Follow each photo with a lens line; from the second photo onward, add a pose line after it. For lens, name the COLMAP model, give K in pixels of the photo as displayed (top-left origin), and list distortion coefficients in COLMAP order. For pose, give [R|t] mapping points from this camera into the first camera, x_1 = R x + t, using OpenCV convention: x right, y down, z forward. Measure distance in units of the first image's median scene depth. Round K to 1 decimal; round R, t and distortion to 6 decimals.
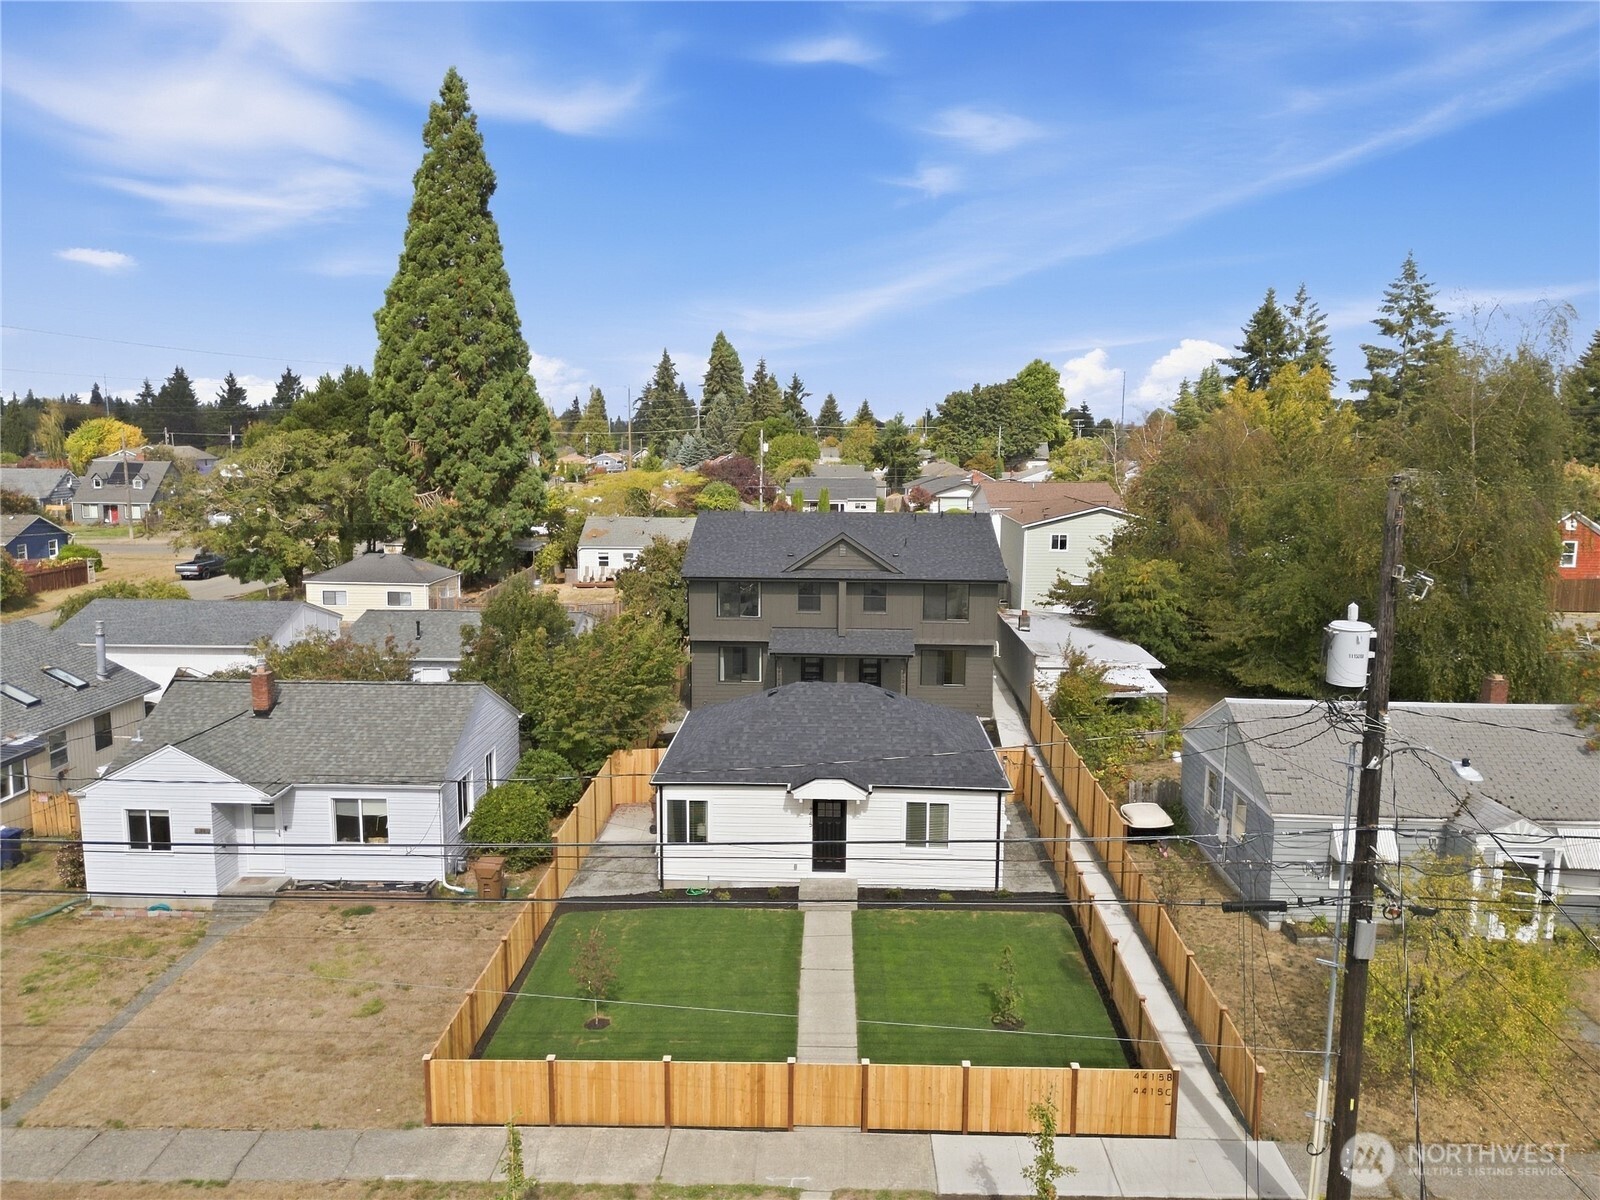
lens RADIAL K [[1124.0, 0, 800.0], [0, 1124.0, 600.0], [0, 0, 1]] dist [0.067580, -0.062045]
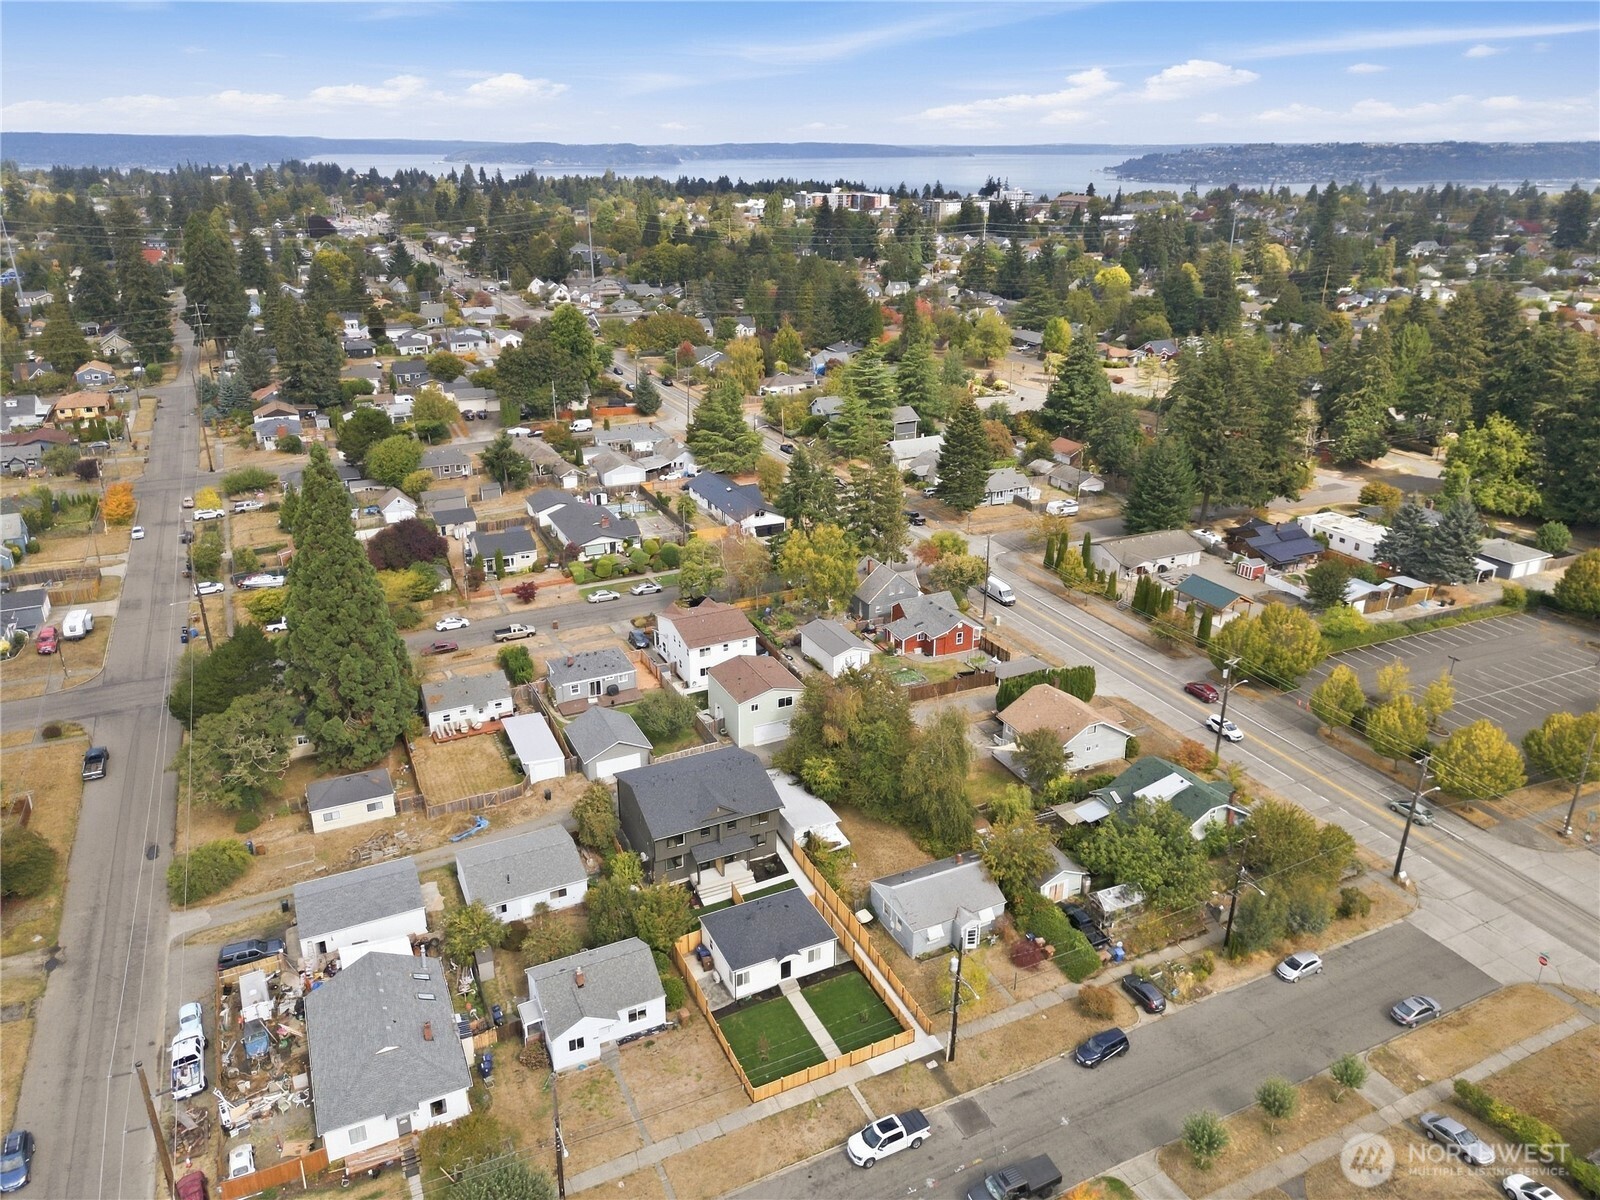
lens RADIAL K [[1124.0, 0, 800.0], [0, 1124.0, 600.0], [0, 0, 1]] dist [0.067580, -0.062045]
pose [[0.883496, -0.180020, 0.432466, -1.091808], [0.073040, 0.964857, 0.252420, -1.531769], [-0.462709, -0.191425, 0.865596, -1.492755]]
